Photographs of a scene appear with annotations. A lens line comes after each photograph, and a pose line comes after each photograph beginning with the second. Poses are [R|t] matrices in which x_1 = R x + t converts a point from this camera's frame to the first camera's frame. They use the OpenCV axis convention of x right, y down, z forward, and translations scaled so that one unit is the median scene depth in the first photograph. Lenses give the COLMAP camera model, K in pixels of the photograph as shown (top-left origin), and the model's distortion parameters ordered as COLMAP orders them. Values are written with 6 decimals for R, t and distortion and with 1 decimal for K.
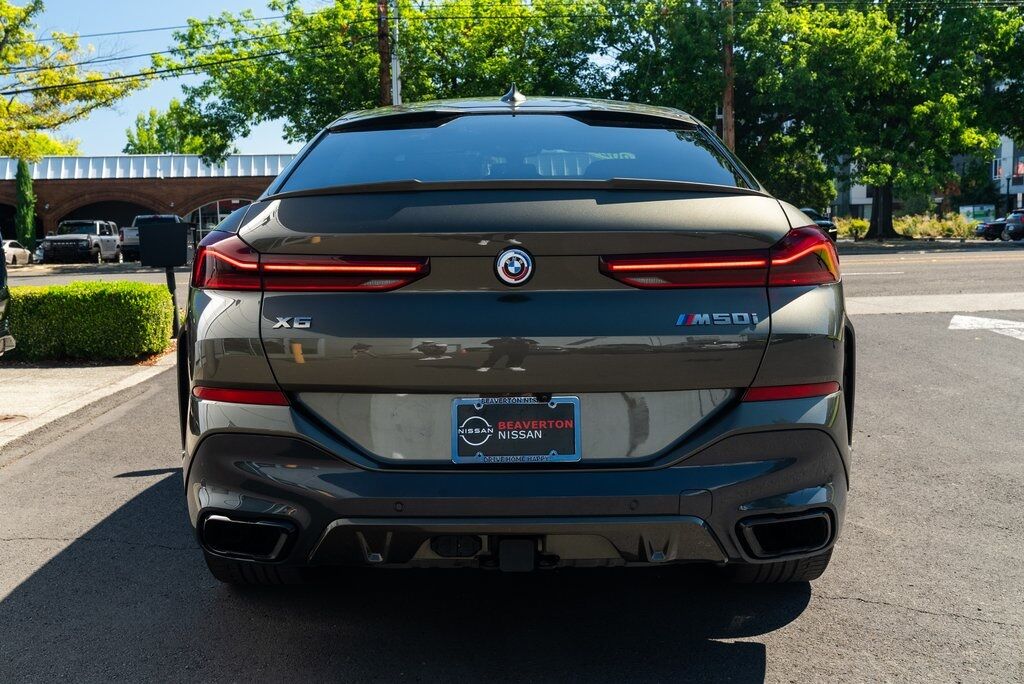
lens RADIAL K [[1058.4, 0, 512.0], [0, 1058.4, 342.0], [0, 0, 1]] dist [0.000627, 0.020240]
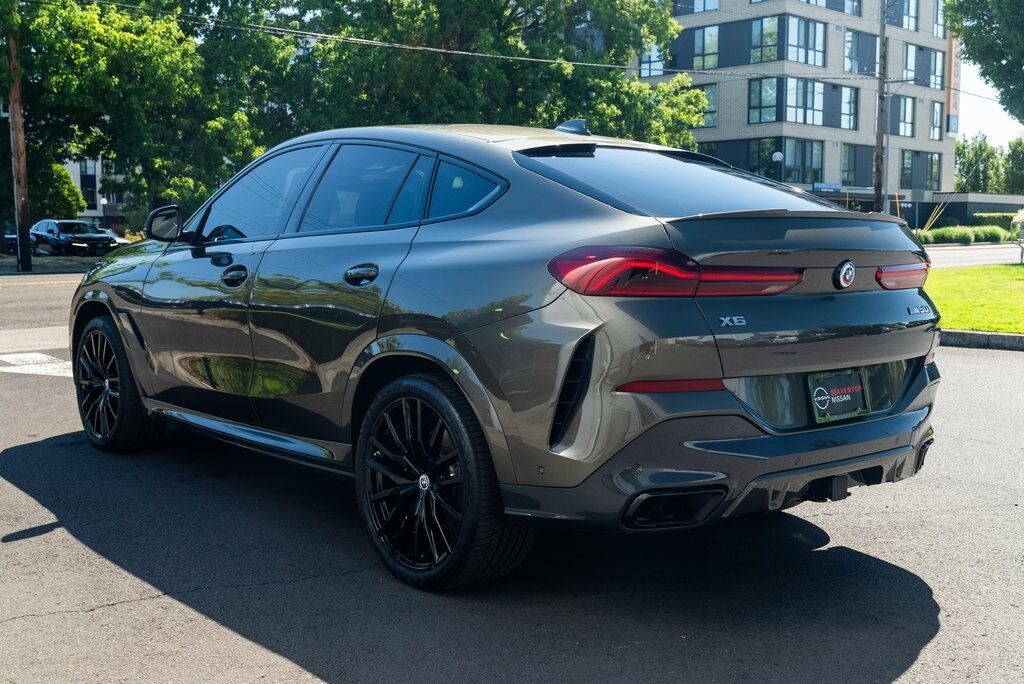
lens RADIAL K [[1120.4, 0, 512.0], [0, 1120.4, 342.0], [0, 0, 1]] dist [0.012475, 0.016848]
pose [[0.765978, -0.044878, 0.641299, -0.092334], [0.056631, 0.998393, 0.002226, -0.000905], [-0.640368, 0.034612, 0.767288, 0.012023]]
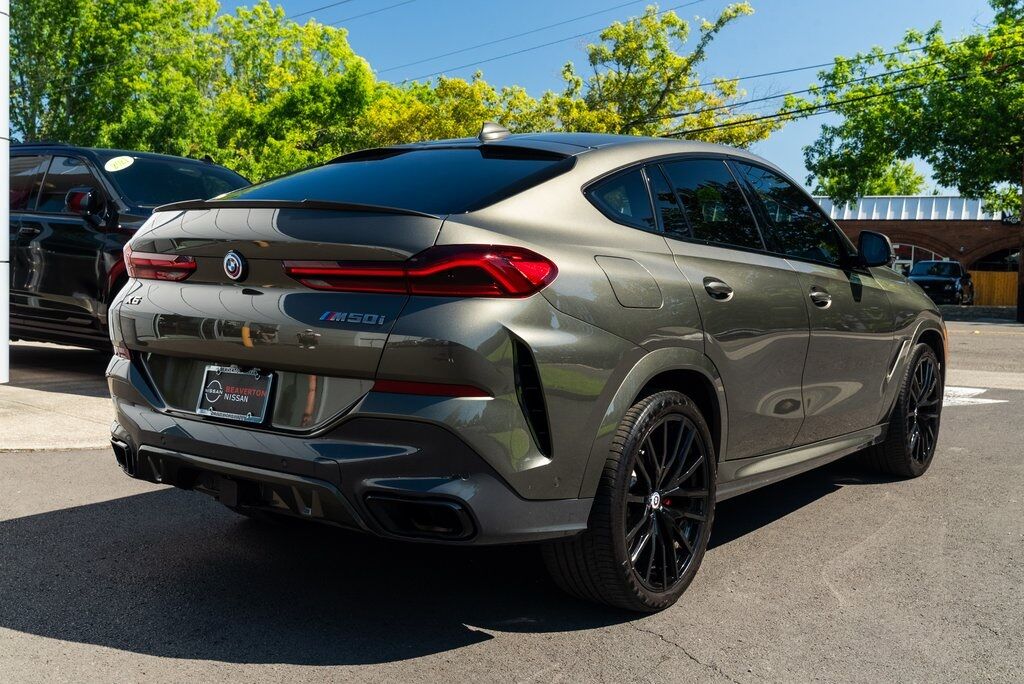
lens RADIAL K [[1120.4, 0, 512.0], [0, 1120.4, 342.0], [0, 0, 1]] dist [0.012475, 0.016848]
pose [[0.813858, 0.080236, -0.575498, 0.078563], [-0.107126, 0.994162, -0.012890, 0.000166], [0.571103, 0.072142, 0.817702, 0.005736]]
